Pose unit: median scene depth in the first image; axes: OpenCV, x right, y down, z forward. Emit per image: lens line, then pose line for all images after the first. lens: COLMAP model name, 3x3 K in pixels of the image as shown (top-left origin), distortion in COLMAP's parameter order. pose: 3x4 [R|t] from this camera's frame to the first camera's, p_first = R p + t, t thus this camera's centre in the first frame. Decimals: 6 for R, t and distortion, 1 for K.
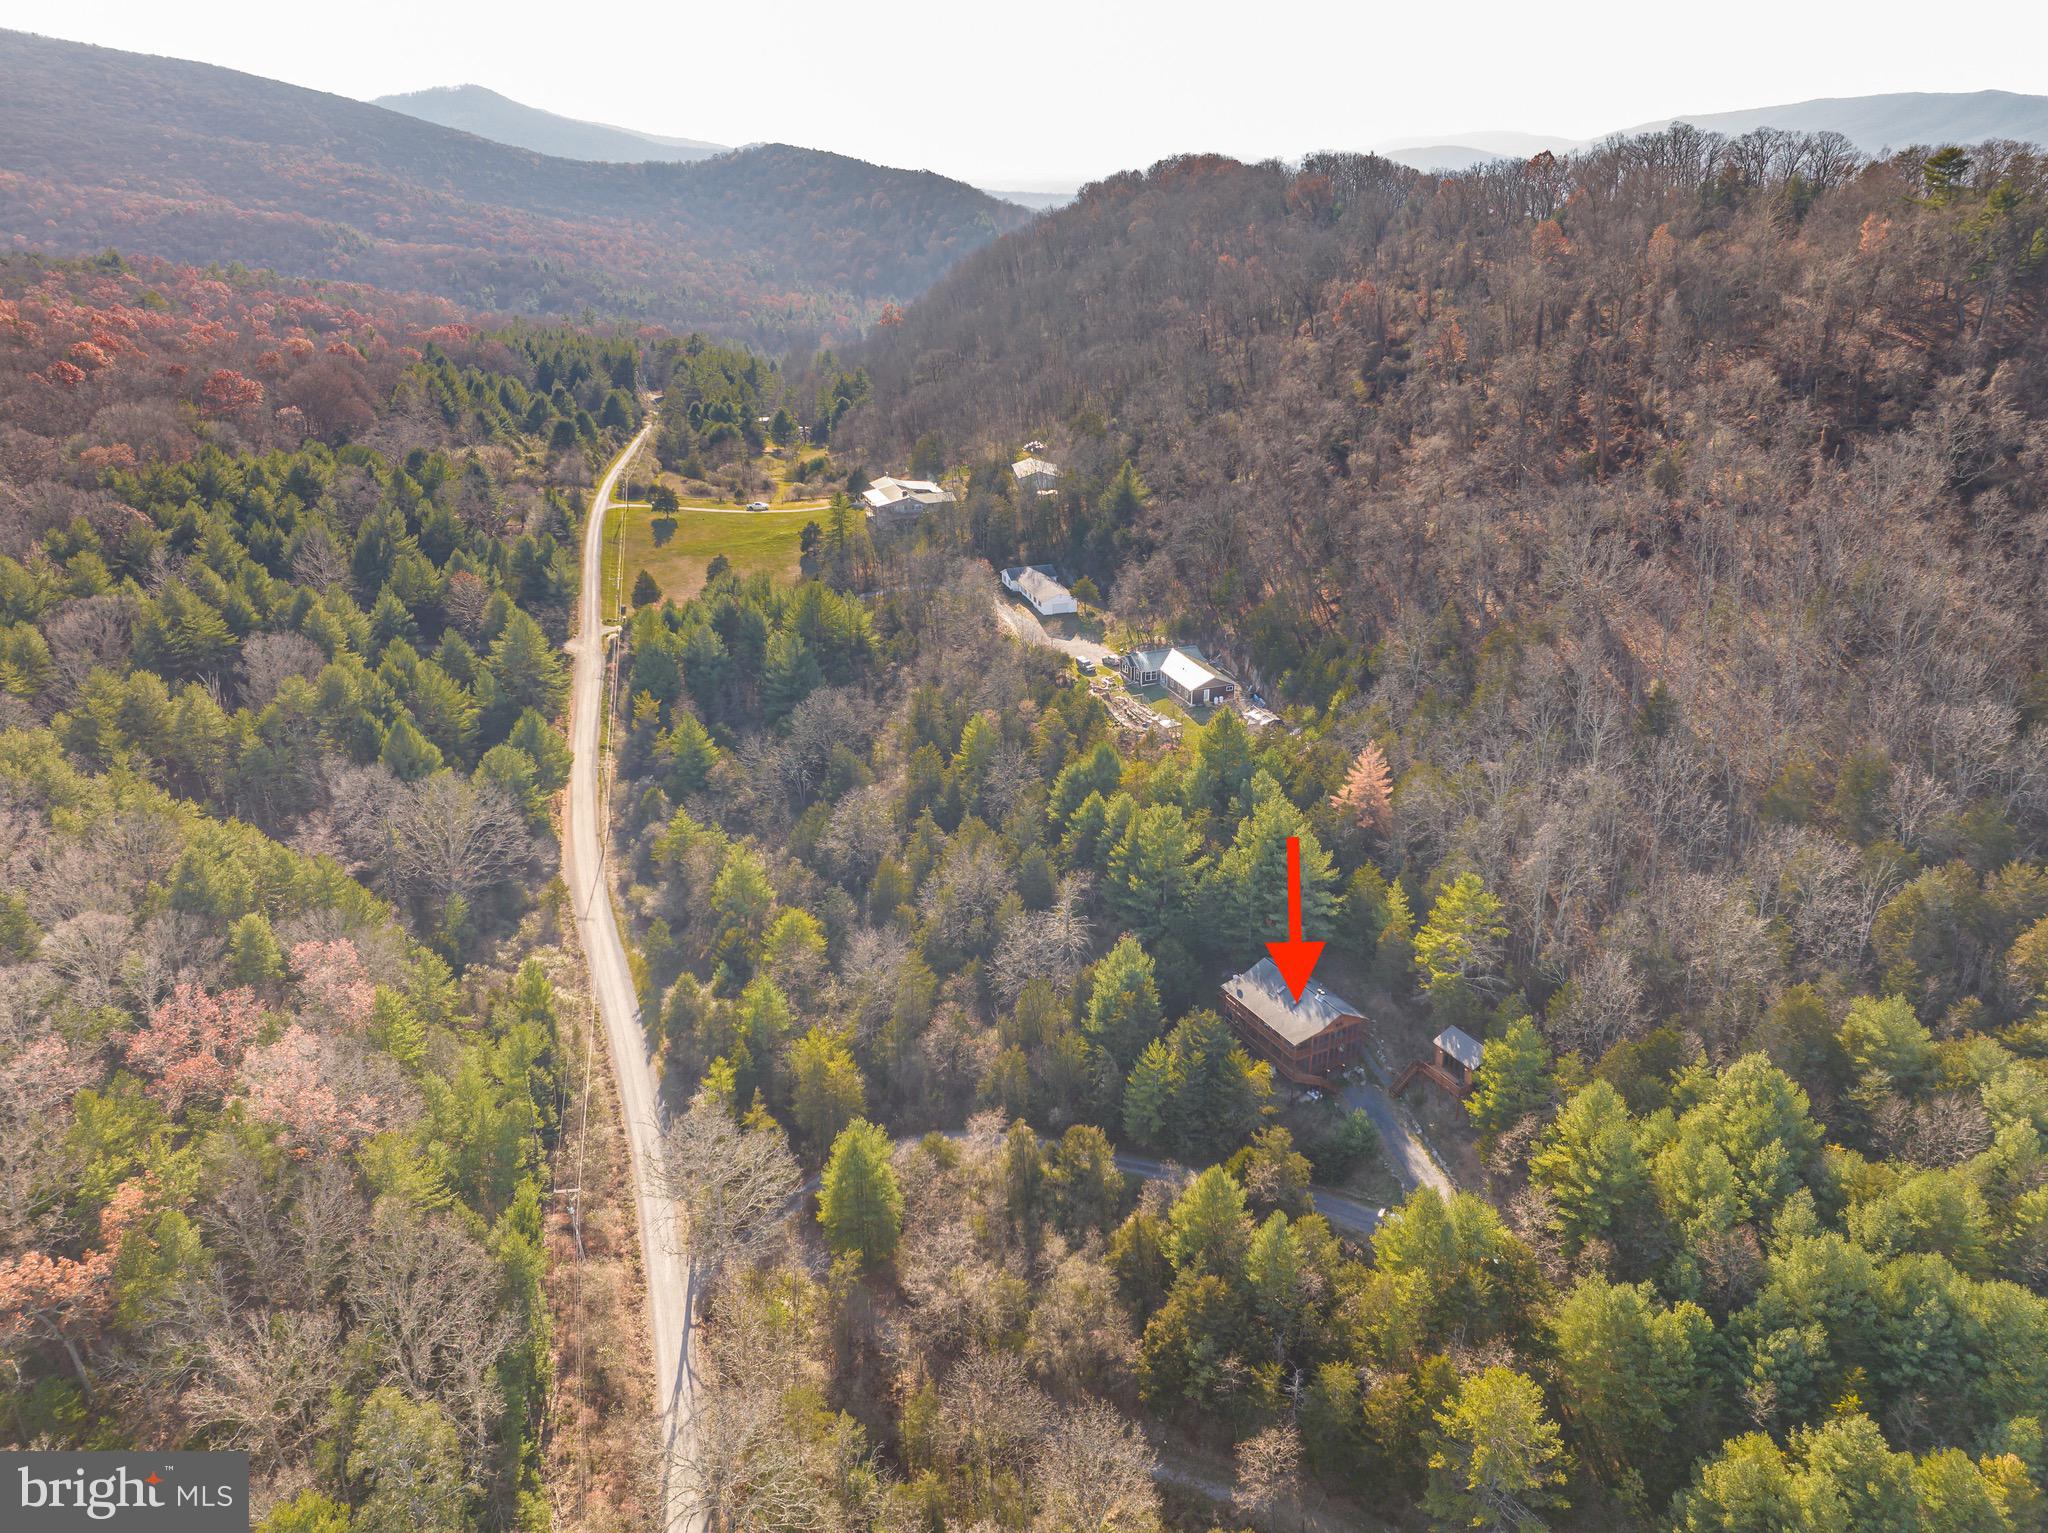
lens RADIAL K [[1444.0, 0, 1021.2], [0, 1444.0, 757.0], [0, 0, 1]] dist [-0.041424, 0.004396]
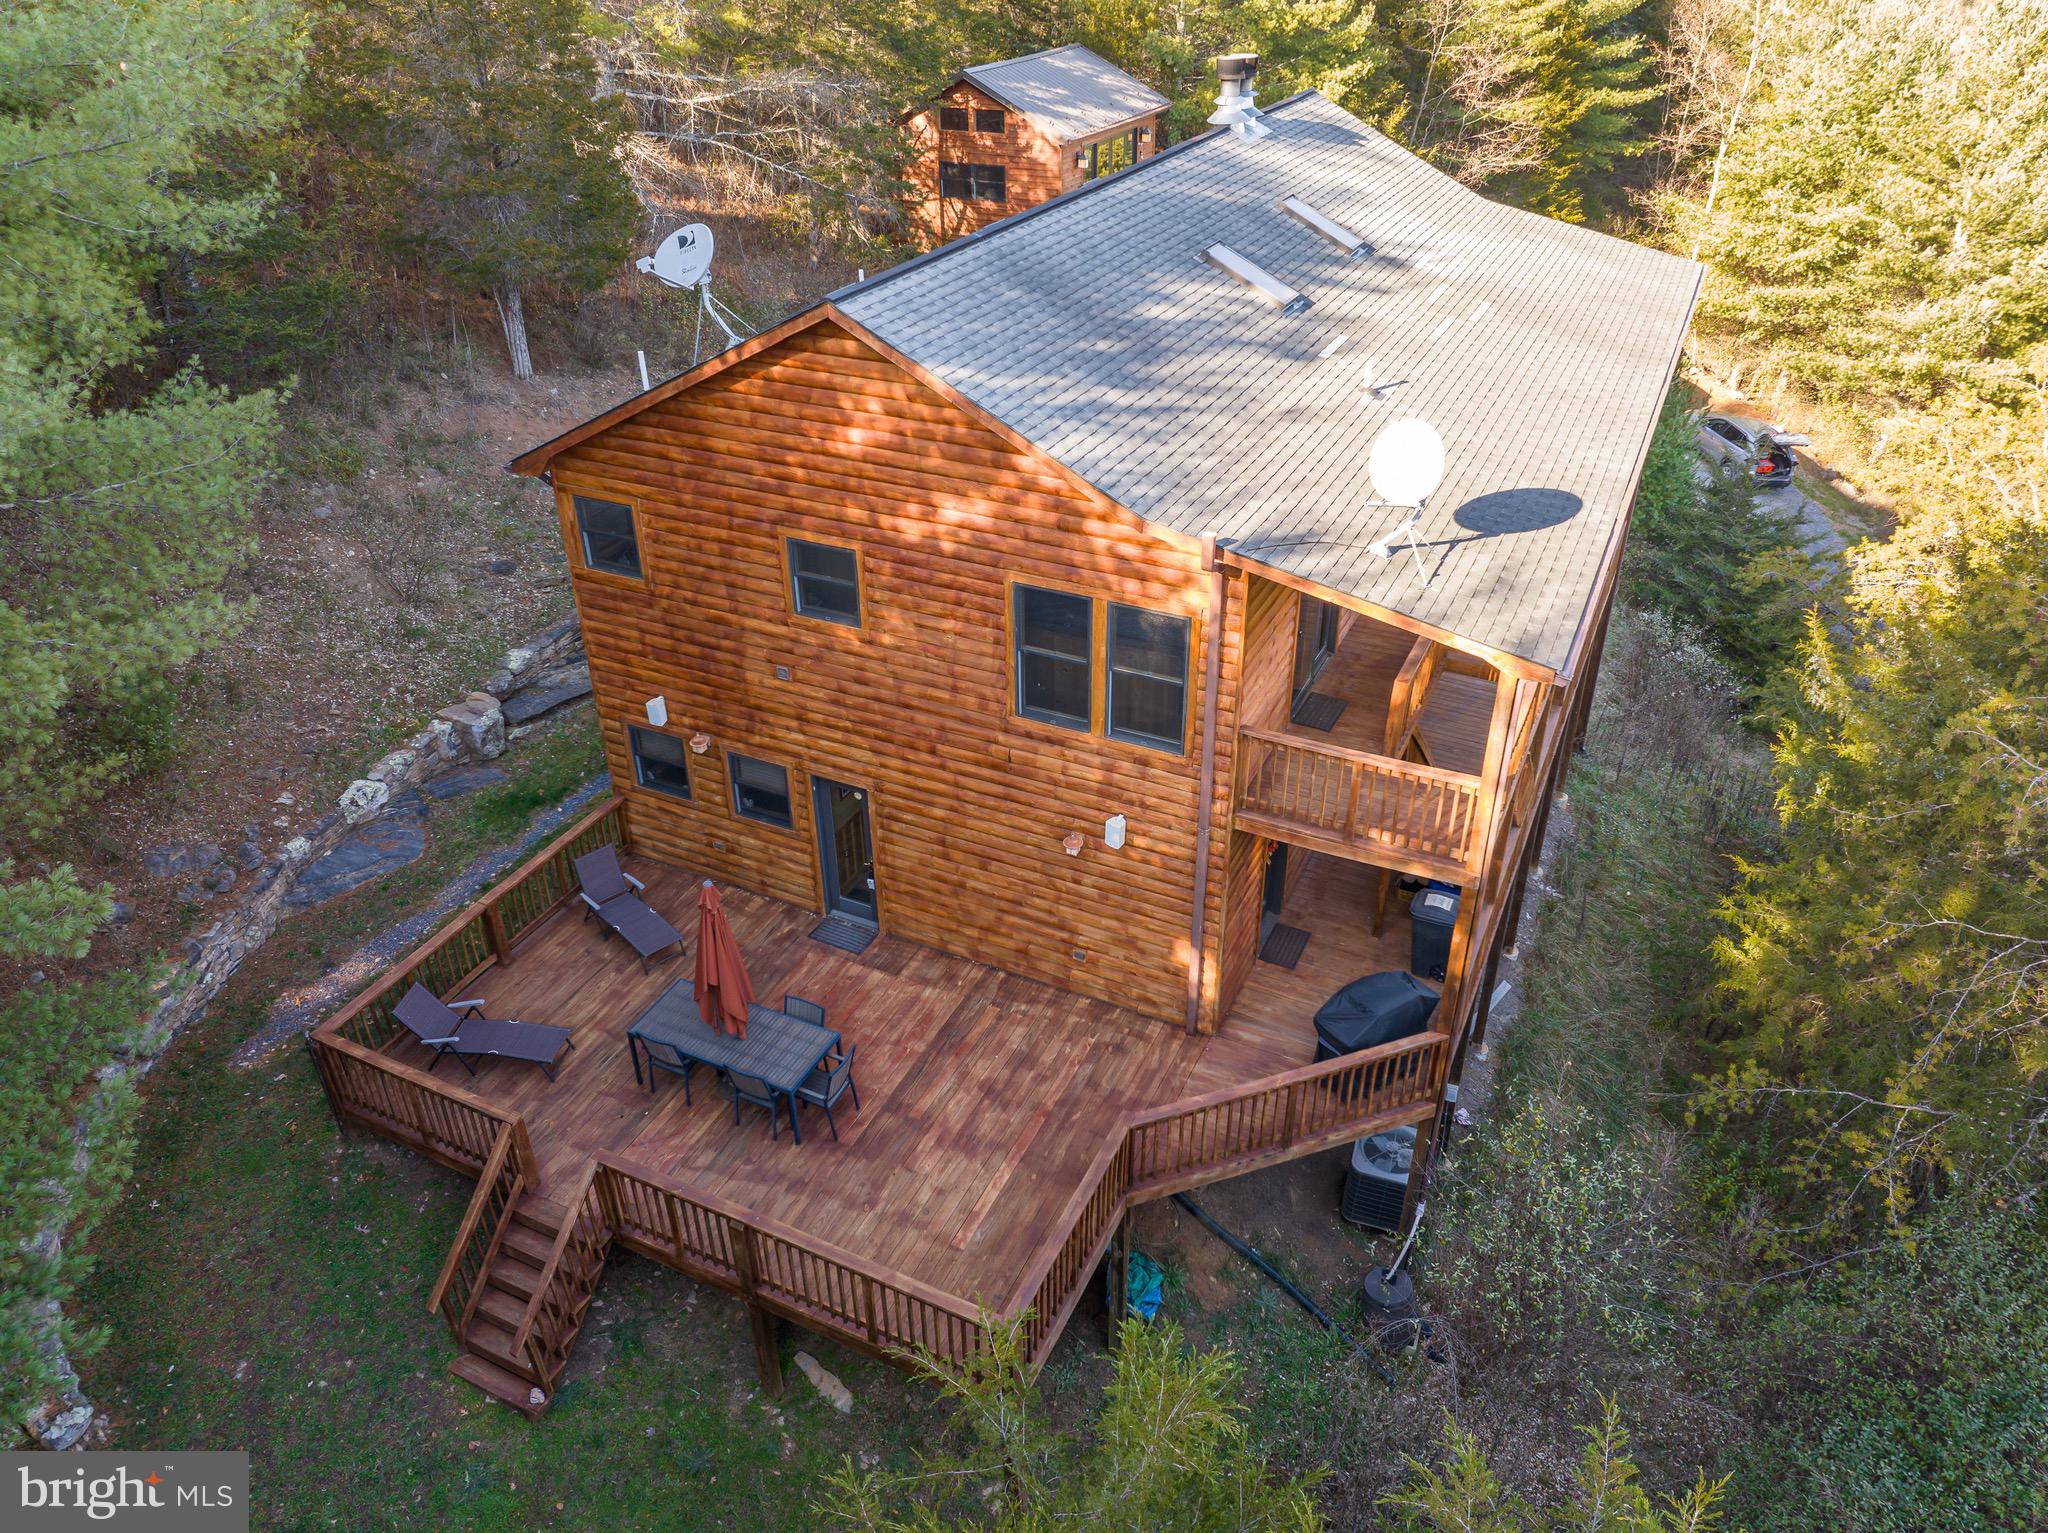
lens RADIAL K [[1444.0, 0, 1039.6], [0, 1444.0, 777.9], [0, 0, 1]] dist [-0.041424, 0.004396]
pose [[-0.604134, -0.408700, 0.684096, 0.115491], [0.320483, 0.661370, 0.678145, 0.120612], [-0.729598, 0.628931, -0.268575, 1.116745]]
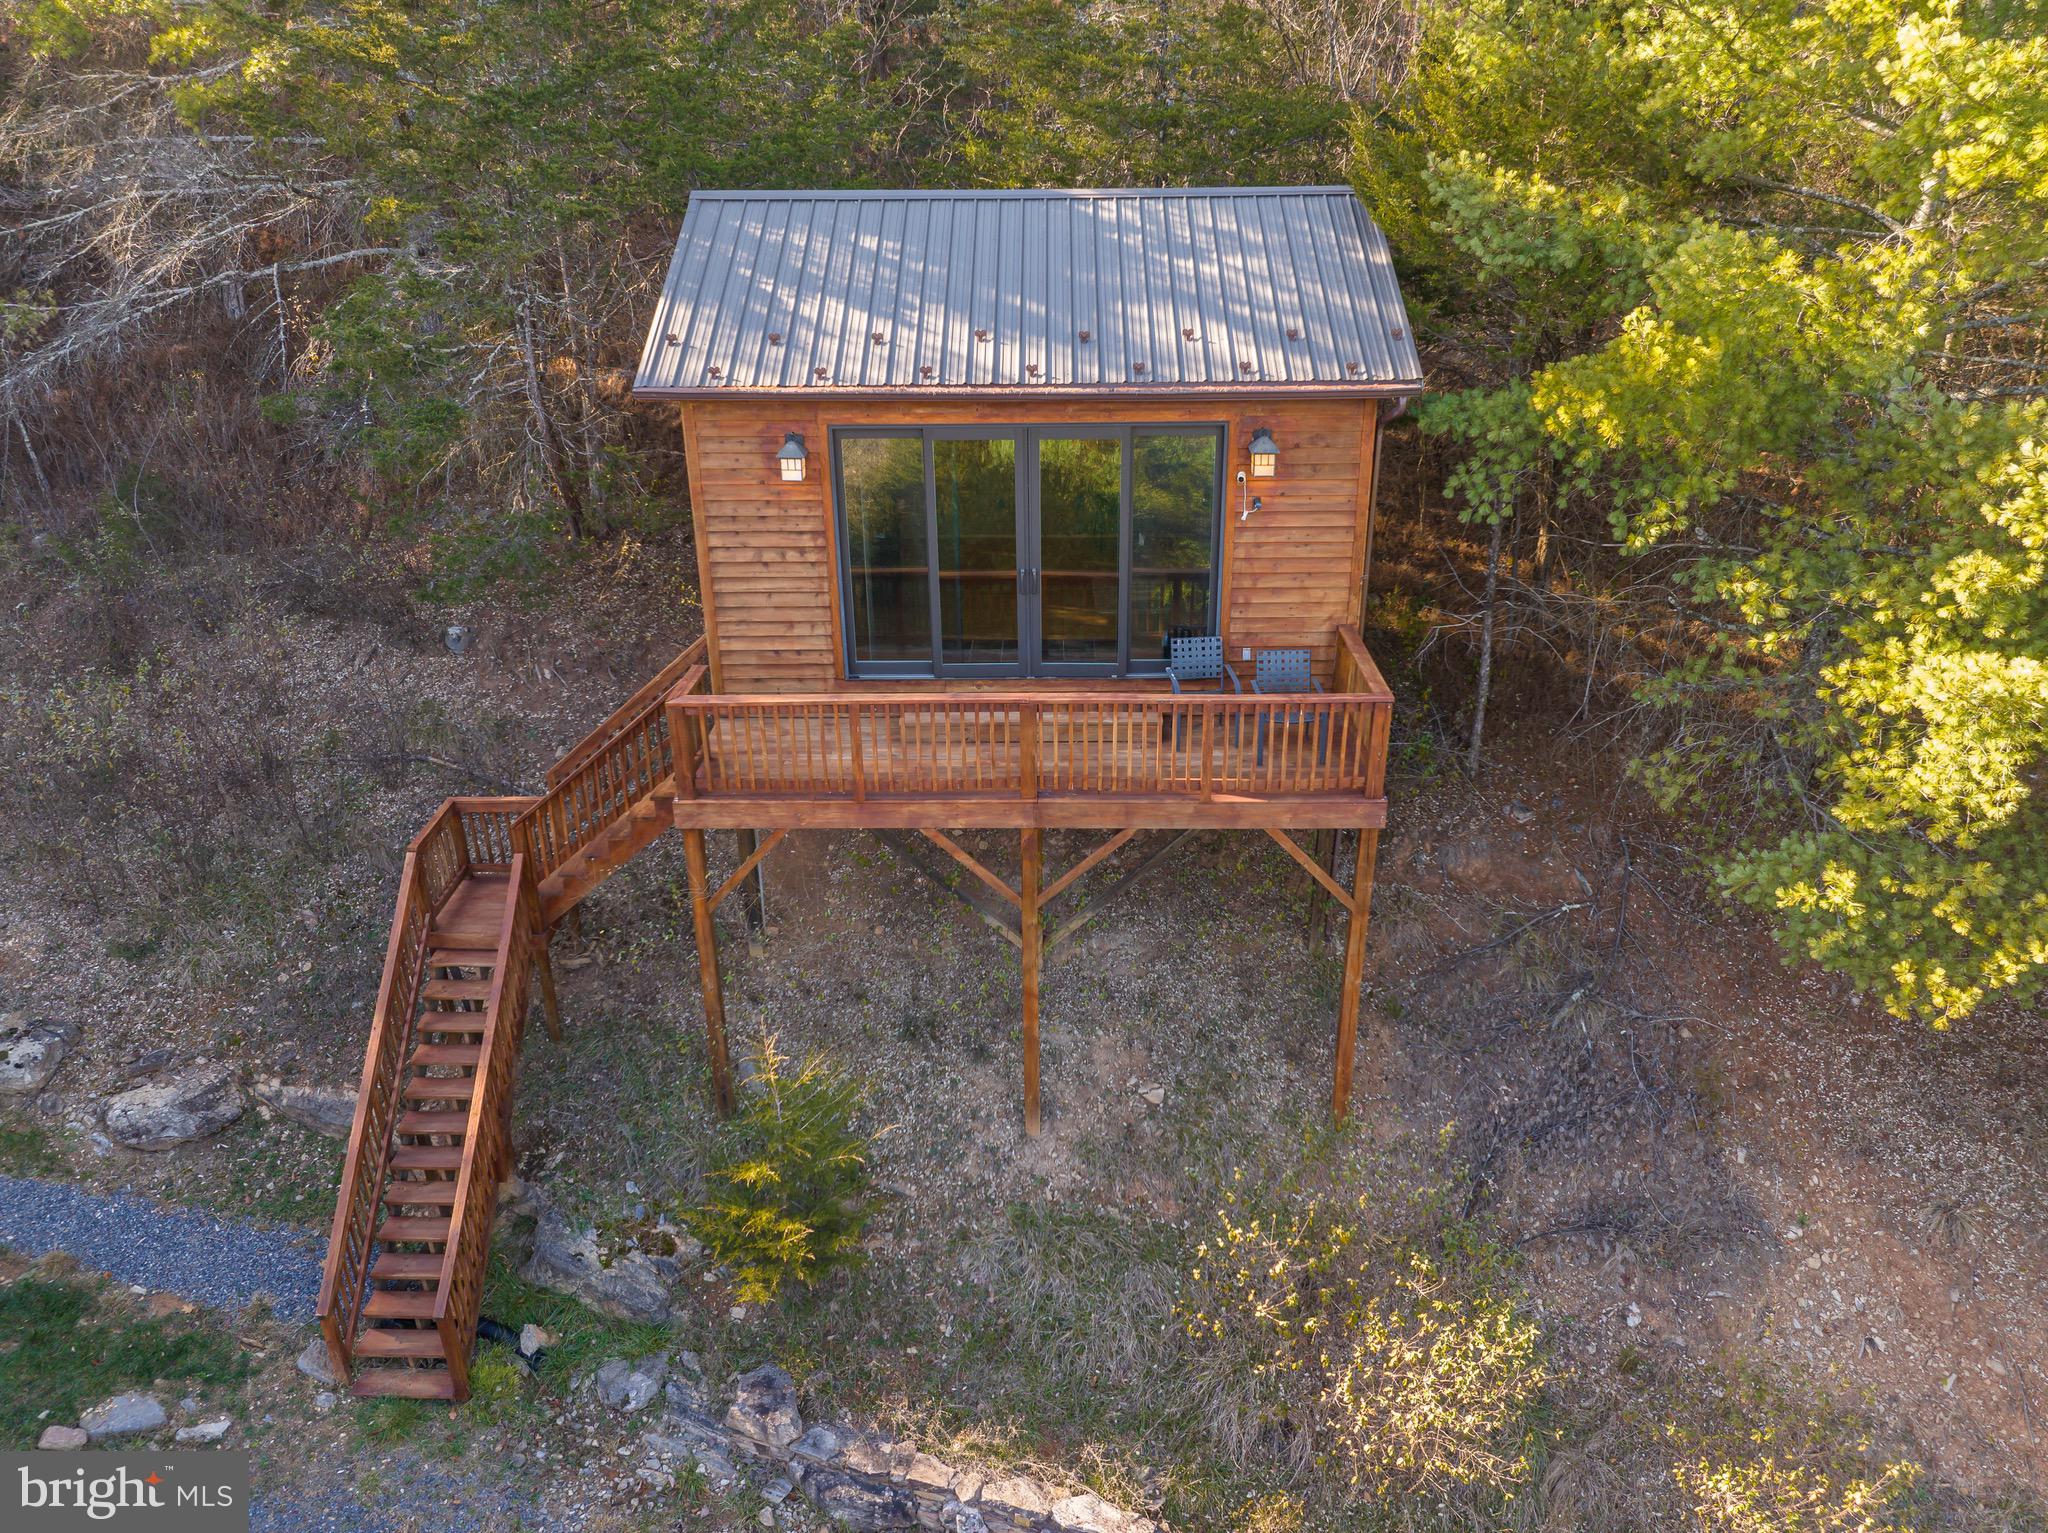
lens RADIAL K [[1444.0, 0, 1041.2], [0, 1444.0, 763.2], [0, 0, 1]] dist [-0.041424, 0.004396]
pose [[0.471770, -0.354073, 0.807506, 0.231663], [0.335527, 0.919019, 0.206943, 0.207535], [-0.815386, 0.173310, 0.552366, 0.949064]]
